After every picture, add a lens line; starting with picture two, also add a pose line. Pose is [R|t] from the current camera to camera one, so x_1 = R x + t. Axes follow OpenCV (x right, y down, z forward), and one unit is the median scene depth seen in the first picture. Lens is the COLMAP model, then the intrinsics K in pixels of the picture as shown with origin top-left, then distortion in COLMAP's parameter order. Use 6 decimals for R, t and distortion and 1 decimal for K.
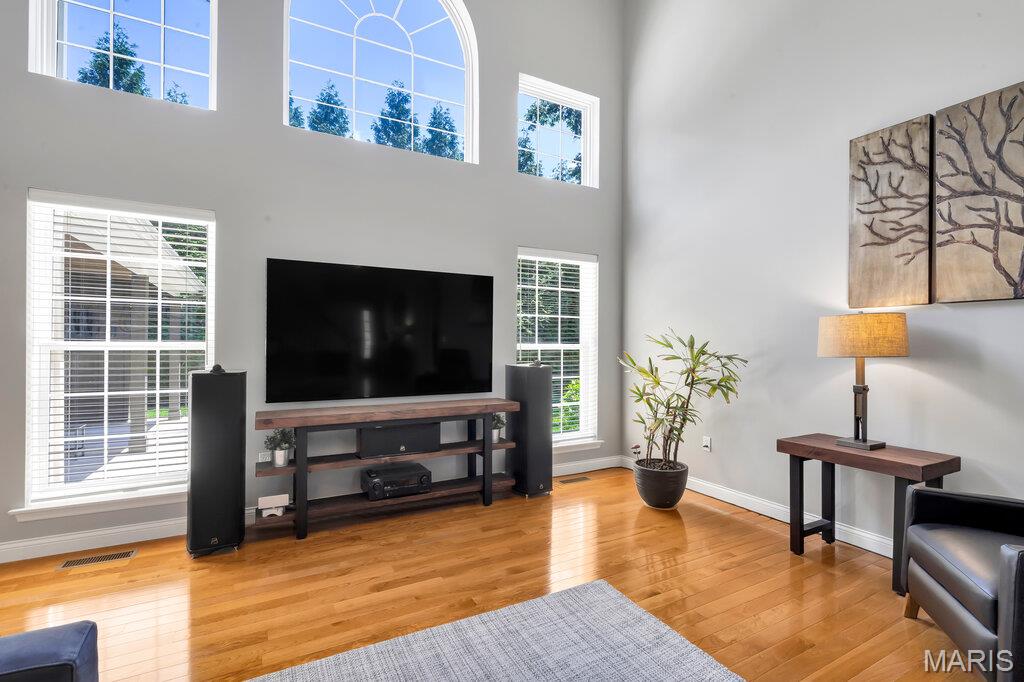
lens RADIAL K [[467.5, 0, 514.2], [0, 467.5, 345.7], [0, 0, 1]] dist [-0.000004, 0.000304]
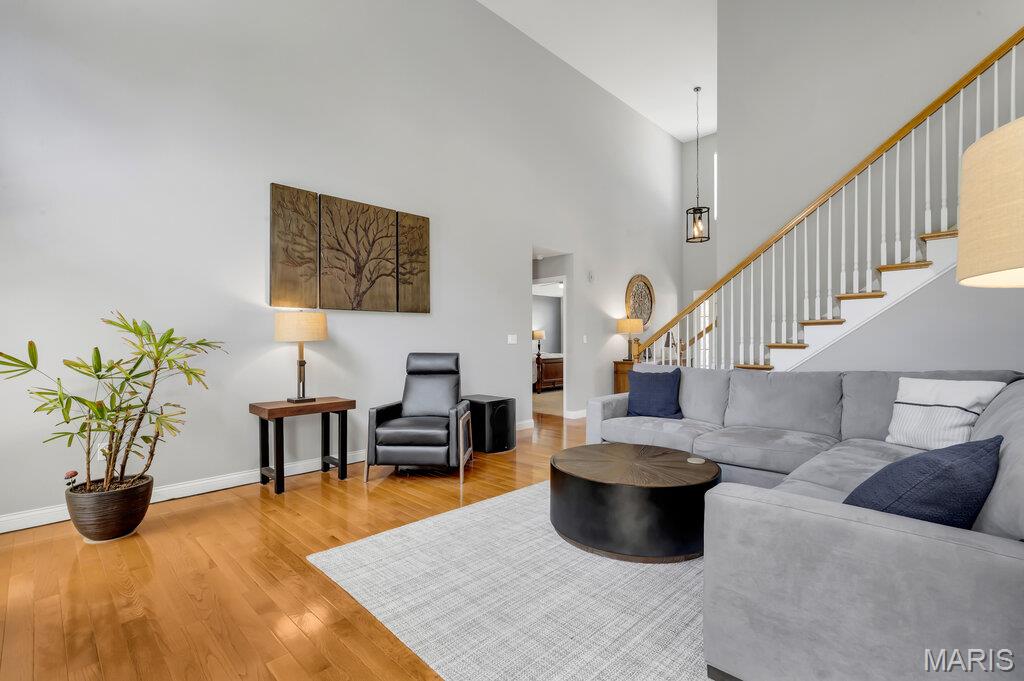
lens RADIAL K [[467.5, 0, 513.2], [0, 467.5, 338.1], [0, 0, 1]] dist [-0.000004, 0.000304]
pose [[-0.293310, -0.004738, 0.956006, -0.859777], [0.000473, 0.999987, 0.005102, 0.007383], [-0.956017, 0.001948, -0.293304, 0.792247]]
